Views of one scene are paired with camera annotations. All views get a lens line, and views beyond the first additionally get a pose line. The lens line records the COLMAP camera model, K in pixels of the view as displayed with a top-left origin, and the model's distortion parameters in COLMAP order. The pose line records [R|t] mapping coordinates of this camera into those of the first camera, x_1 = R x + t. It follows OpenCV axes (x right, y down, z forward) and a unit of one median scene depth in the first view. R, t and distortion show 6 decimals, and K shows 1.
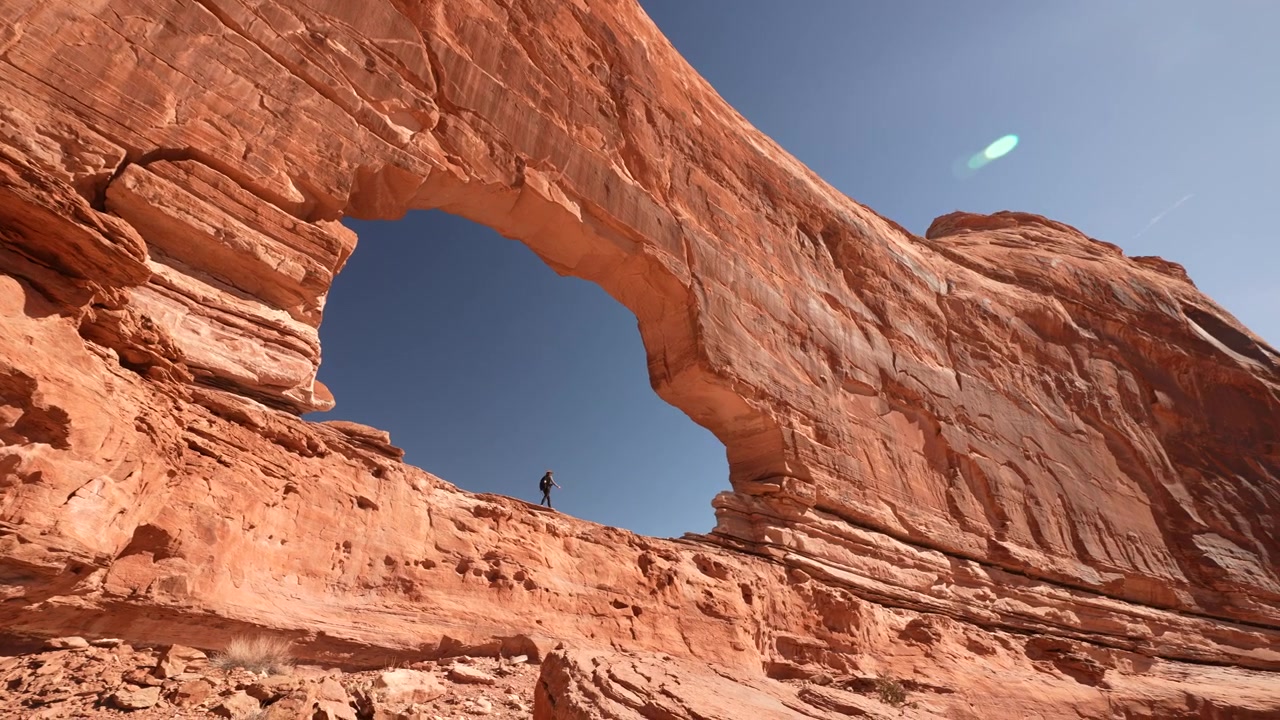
lens RADIAL K [[612.4, 0, 640.0], [0, 612.4, 360.0], [0, 0, 1]] dist [-0.001852, 0.000807]
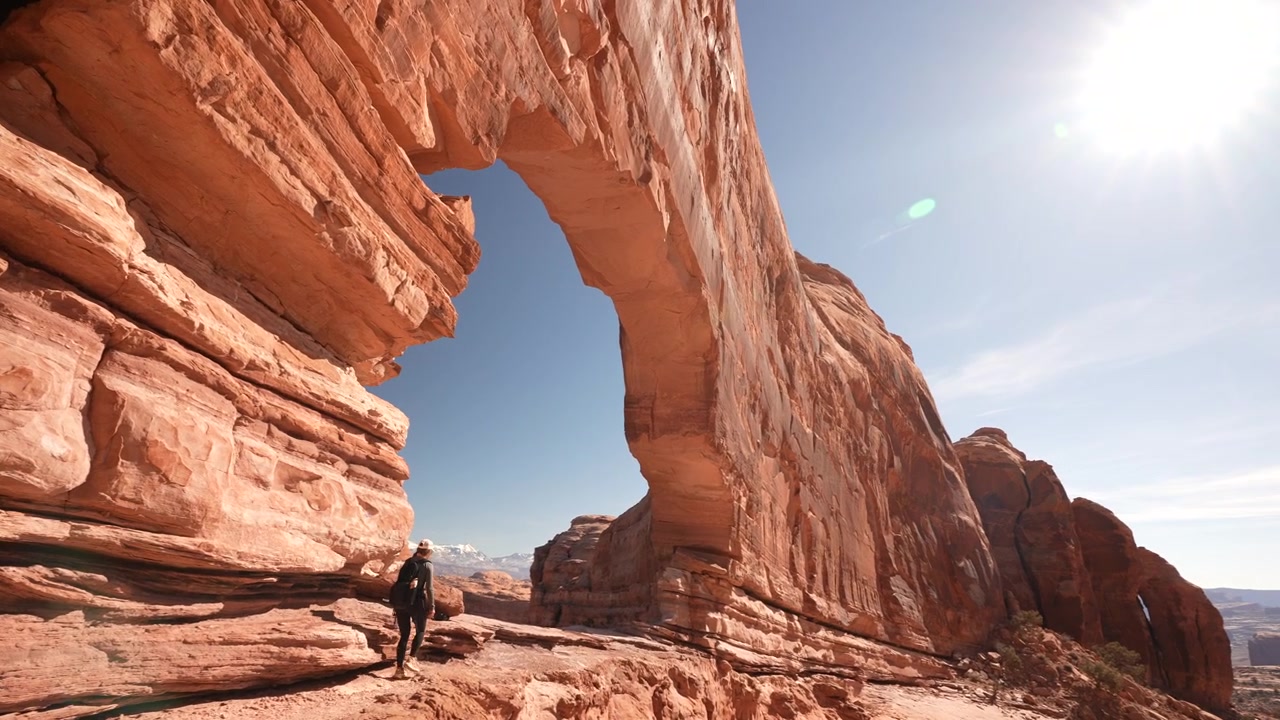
lens RADIAL K [[612.4, 0, 640.0], [0, 612.4, 360.0], [0, 0, 1]] dist [-0.001852, 0.000807]
pose [[0.851861, 0.234943, 0.468118, -0.399754], [-0.298632, 0.952112, 0.065583, -0.120200], [-0.430293, -0.195663, 0.881229, 0.315609]]
